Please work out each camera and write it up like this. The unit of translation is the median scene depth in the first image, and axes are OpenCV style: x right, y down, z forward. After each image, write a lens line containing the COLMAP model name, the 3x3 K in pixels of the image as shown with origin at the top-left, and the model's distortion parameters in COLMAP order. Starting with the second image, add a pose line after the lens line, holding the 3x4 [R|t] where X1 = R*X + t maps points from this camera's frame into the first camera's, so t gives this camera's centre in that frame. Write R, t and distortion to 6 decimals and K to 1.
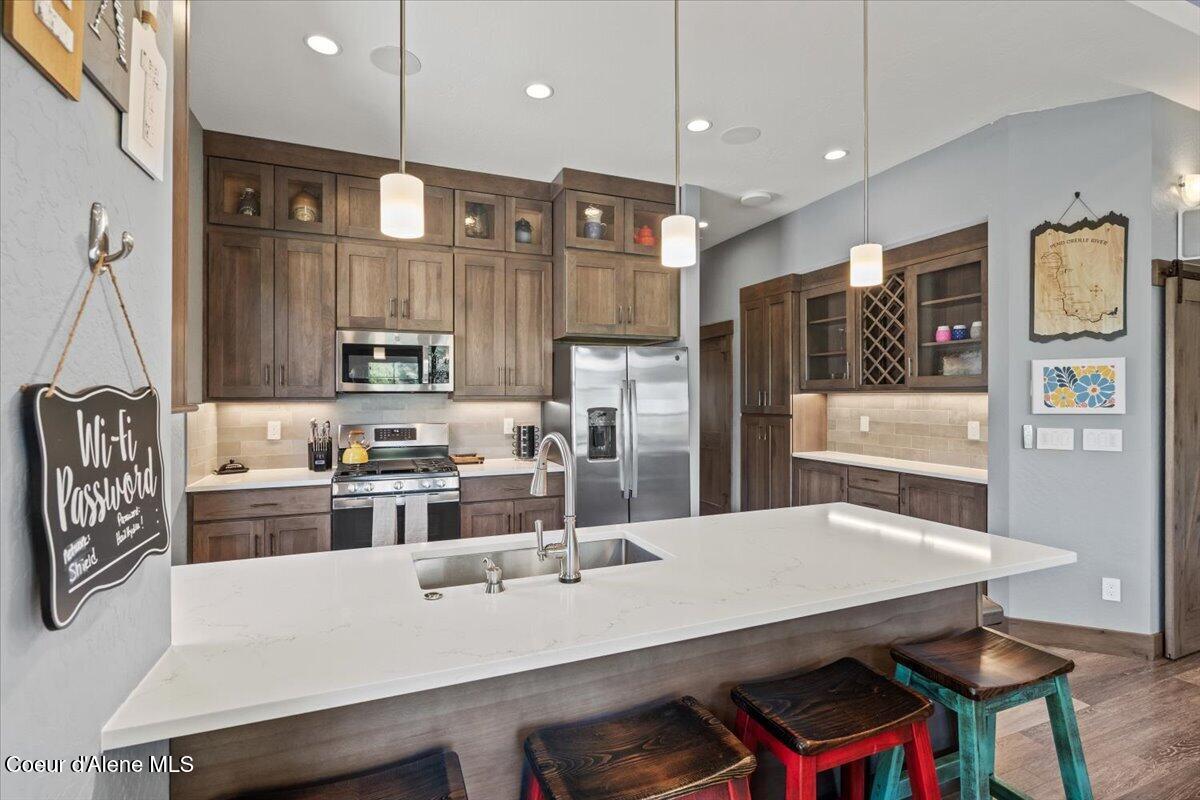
lens RADIAL K [[551.7, 0, 602.9], [0, 551.7, 395.0], [0, 0, 1]] dist [-0.003946, 0.003475]
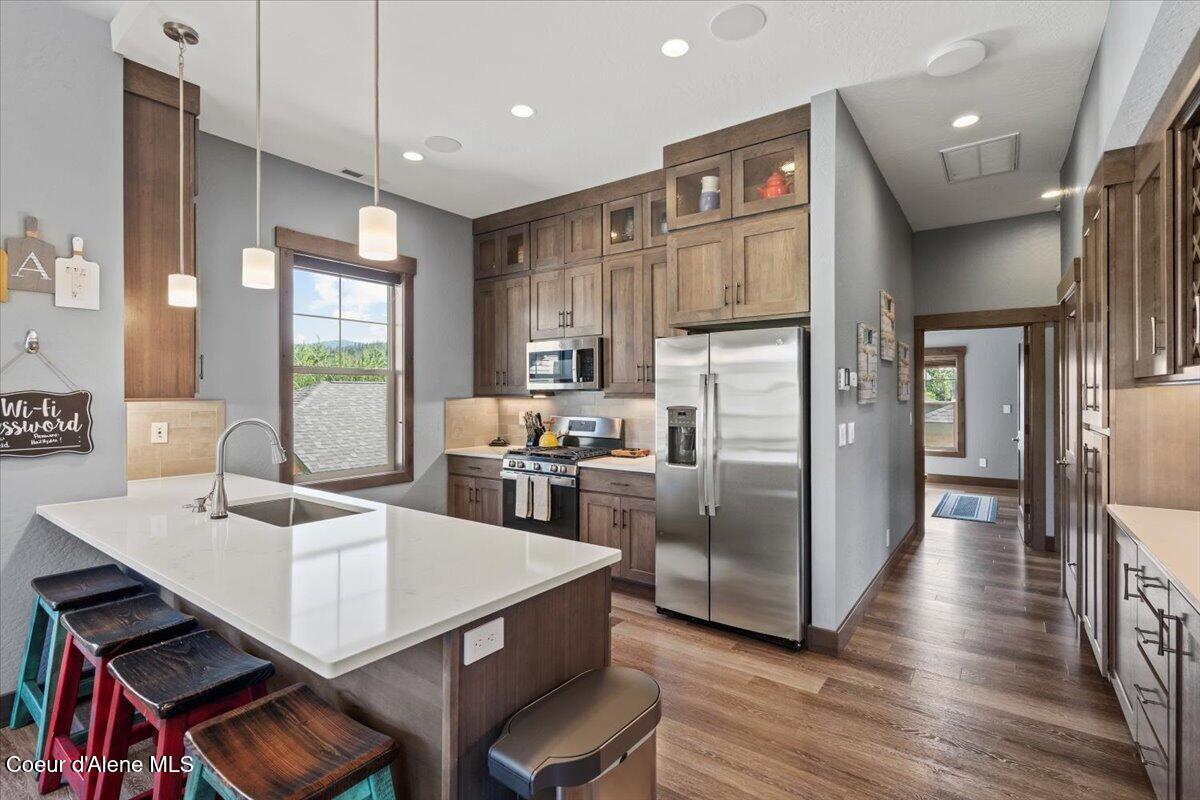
lens RADIAL K [[551.7, 0, 592.3], [0, 551.7, 396.7], [0, 0, 1]] dist [-0.003946, 0.003475]
pose [[0.526448, 0.004319, -0.850197, 0.634599], [0.002841, 0.999973, 0.006839, 0.000802], [0.850203, -0.006016, 0.526421, 0.395378]]
